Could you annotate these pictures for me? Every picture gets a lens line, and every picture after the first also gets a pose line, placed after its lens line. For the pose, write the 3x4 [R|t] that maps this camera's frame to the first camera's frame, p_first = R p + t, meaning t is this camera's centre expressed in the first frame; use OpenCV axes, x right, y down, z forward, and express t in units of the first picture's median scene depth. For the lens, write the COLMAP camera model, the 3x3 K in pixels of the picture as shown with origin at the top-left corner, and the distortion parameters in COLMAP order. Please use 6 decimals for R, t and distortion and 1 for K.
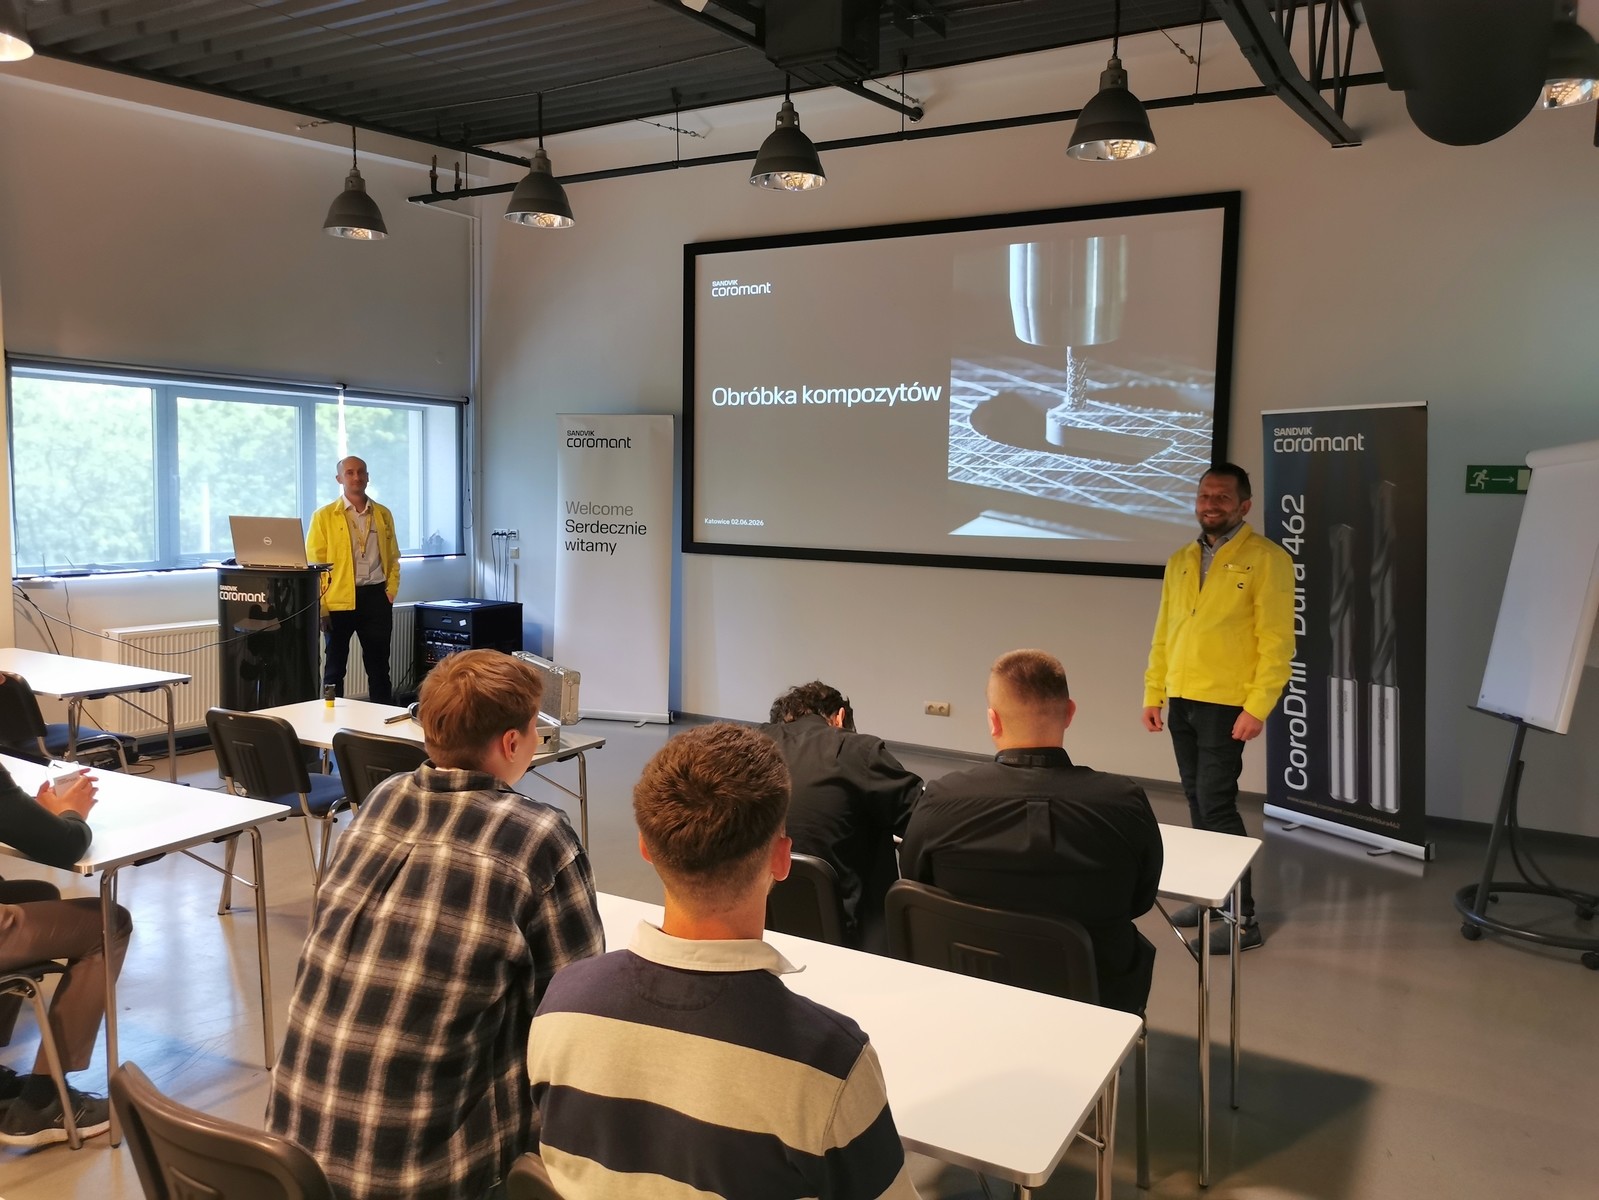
lens RADIAL K [[1234.5, 0, 793.5], [0, 1234.5, 596.7], [0, 0, 1]] dist [0.044077, -0.003722]
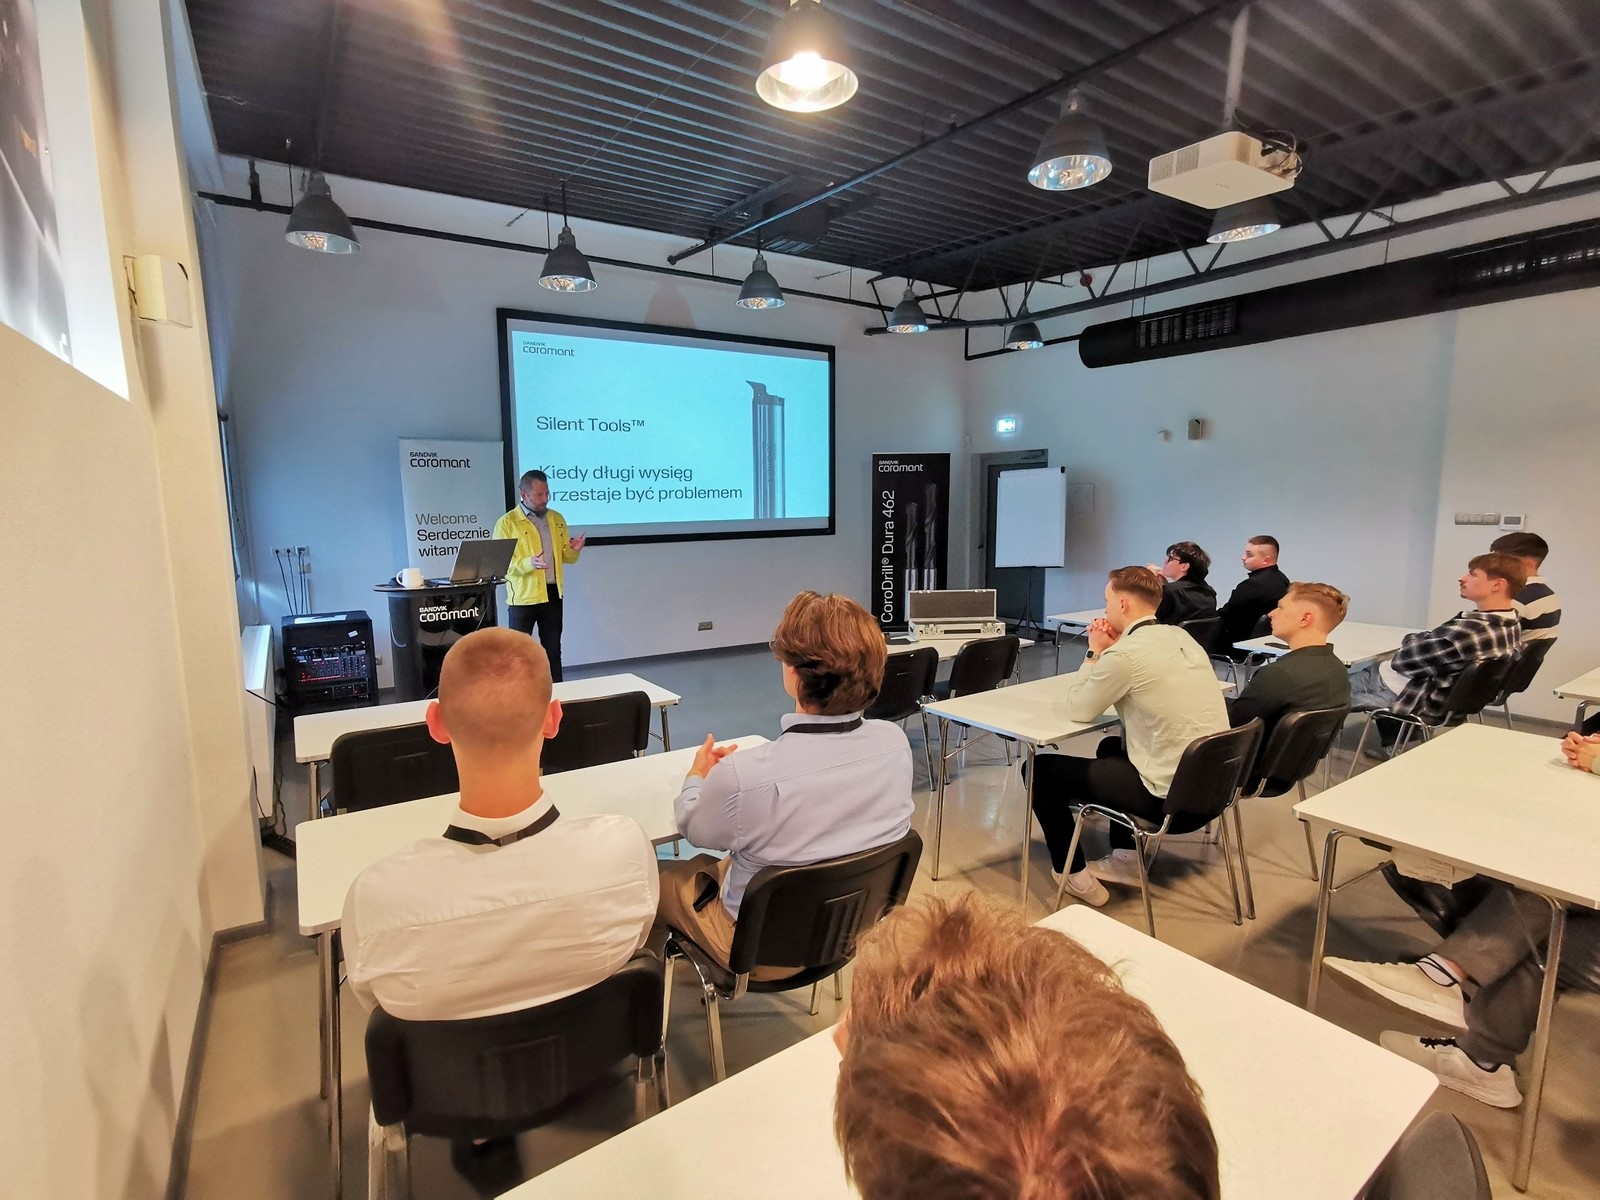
lens RADIAL K [[780.7, 0, 801.6], [0, 780.7, 599.0], [0, 0, 1]] dist [-0.044867, 0.049630]
pose [[0.453157, -0.141518, 0.880126, -0.820881], [0.102862, 0.989024, 0.106066, -0.047720], [-0.885476, 0.042467, 0.462740, 0.438023]]
